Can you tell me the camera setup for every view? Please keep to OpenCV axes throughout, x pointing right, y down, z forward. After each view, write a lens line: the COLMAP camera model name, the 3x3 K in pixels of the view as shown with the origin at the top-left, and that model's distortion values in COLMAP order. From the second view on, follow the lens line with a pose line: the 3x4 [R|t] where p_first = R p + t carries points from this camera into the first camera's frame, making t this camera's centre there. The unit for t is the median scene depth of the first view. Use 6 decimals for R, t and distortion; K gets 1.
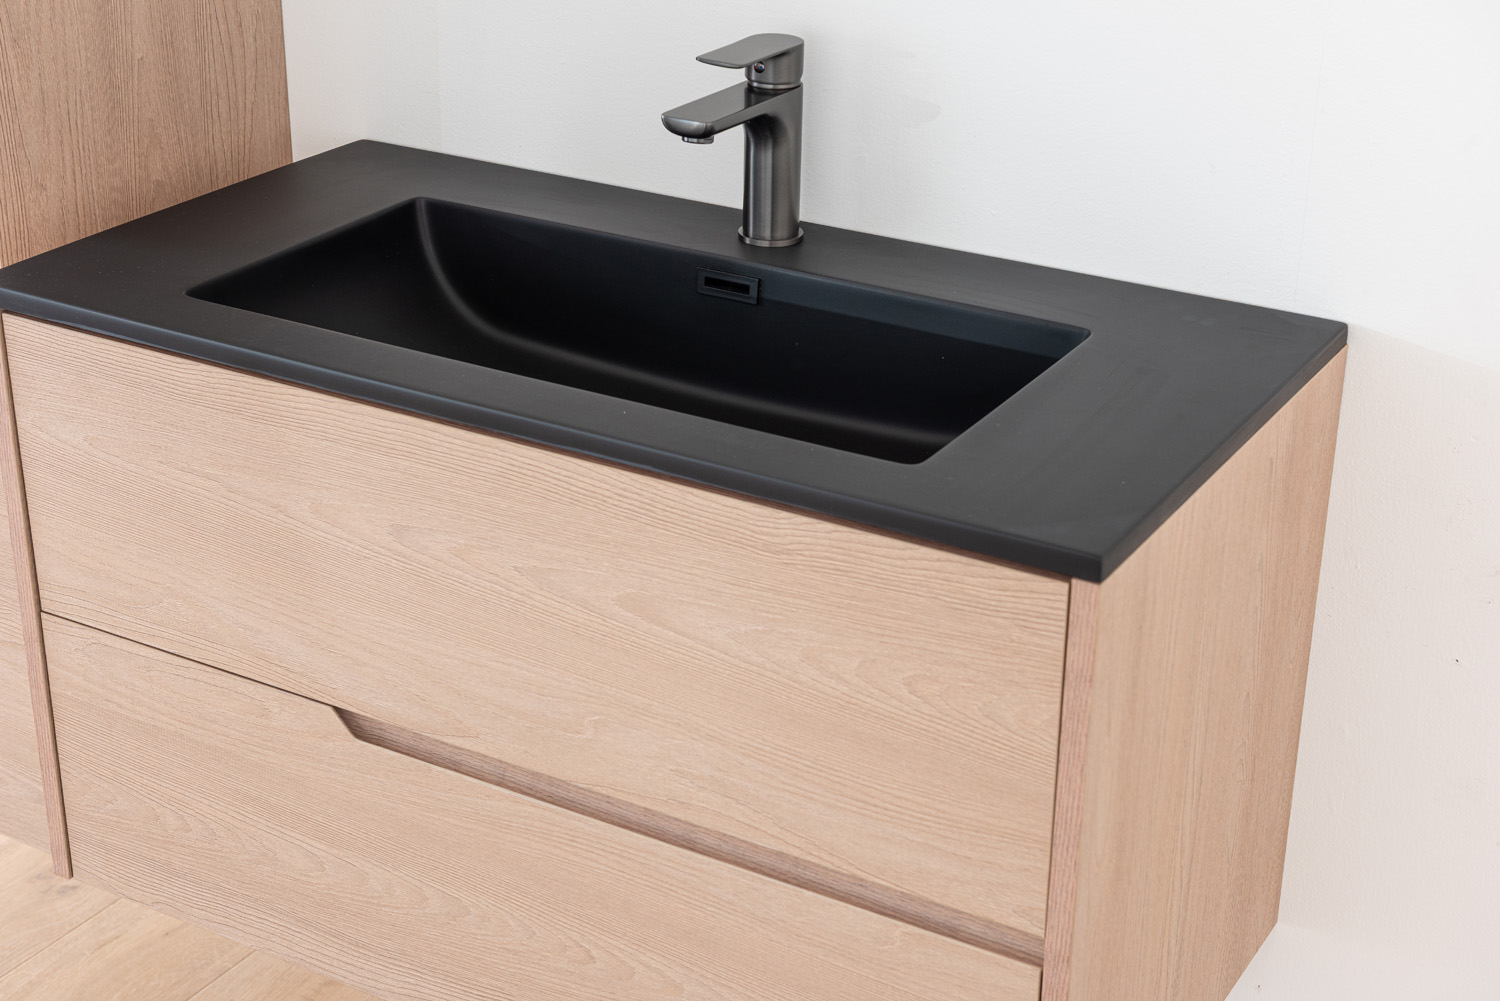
lens RADIAL K [[2352.5, 0, 753.4], [0, 2352.5, 504.7], [0, 0, 1]] dist [0.035152, 0.000000]
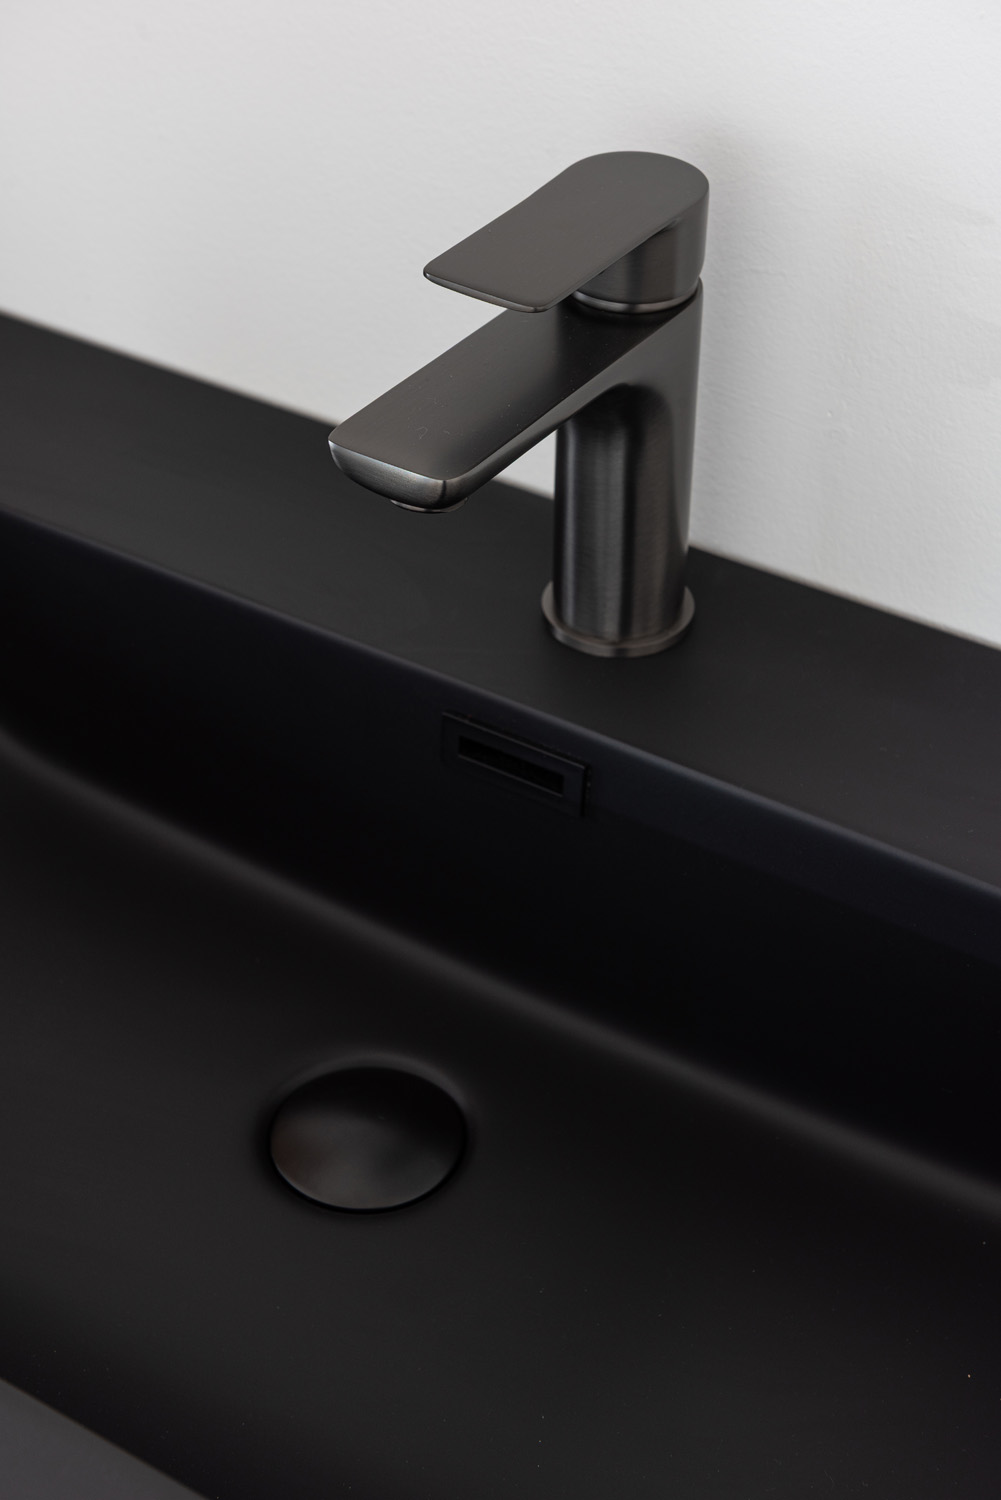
lens RADIAL K [[2374.9, 0, 492.4], [0, 2374.9, 753.7], [0, 0, 1]] dist [0.042781, 0.000000]
pose [[0.999095, 0.012975, -0.040497, 0.002859], [-0.002380, 0.967885, 0.251384, -0.204791], [0.042458, -0.251060, 0.967040, 0.591262]]
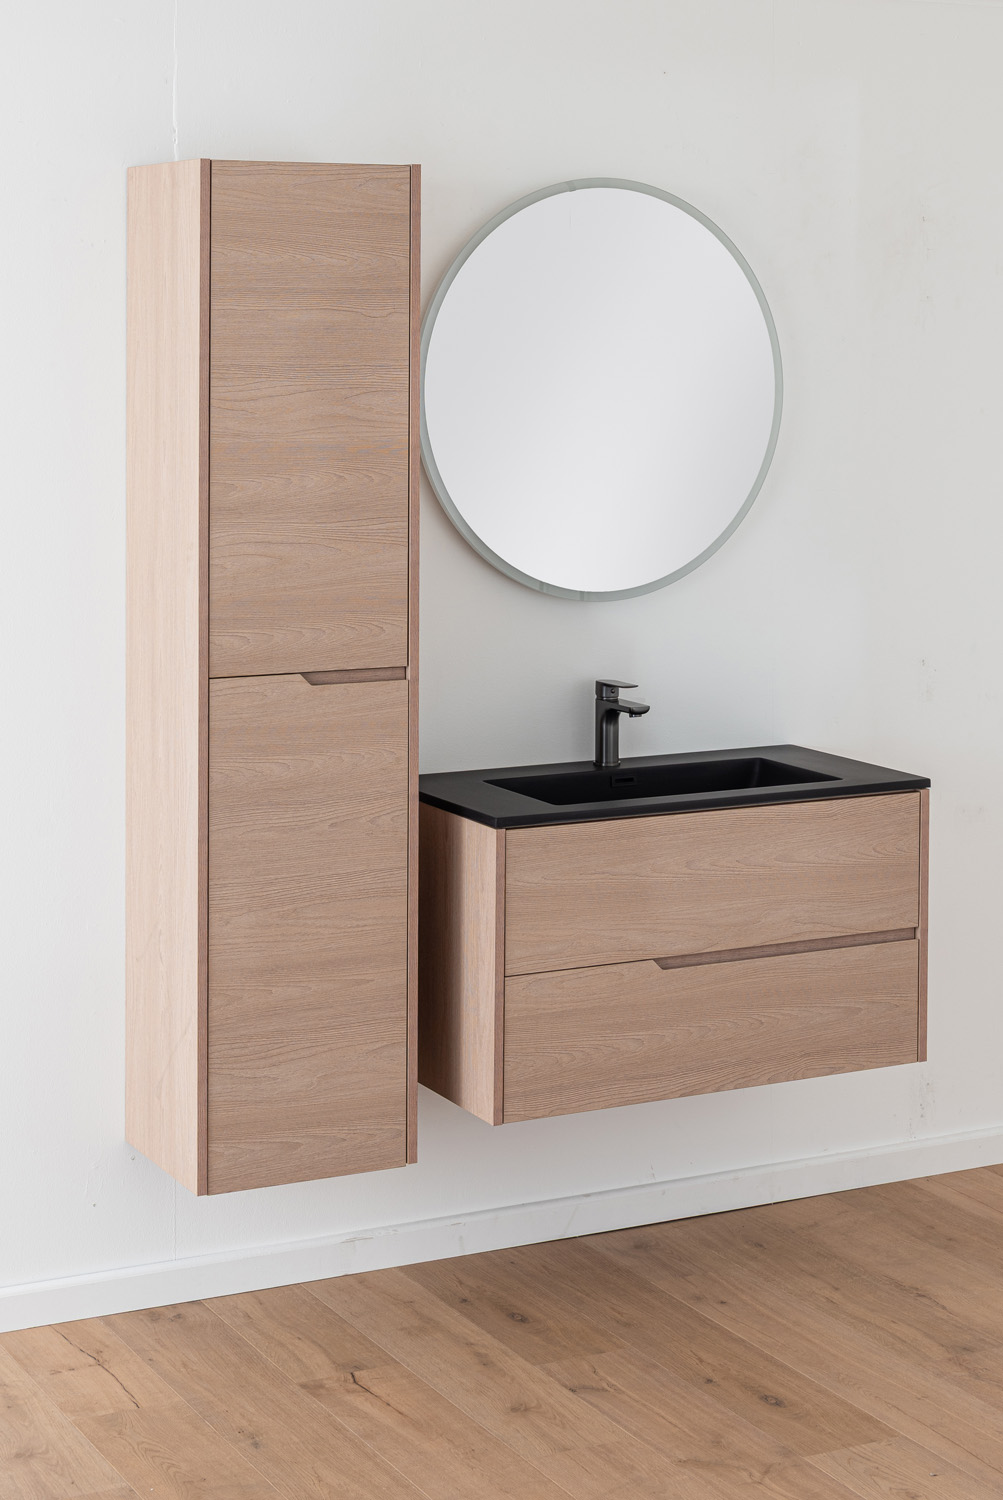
lens RADIAL K [[2692.0, 0, 501.6], [0, 2692.0, 723.7], [0, 0, 1]] dist [0.055738, 0.000000]
pose [[0.516555, -0.136287, 0.845338, -2.365360], [0.362493, 0.929225, -0.071695, 0.005261], [-0.775738, 0.343463, 0.529399, -0.360283]]
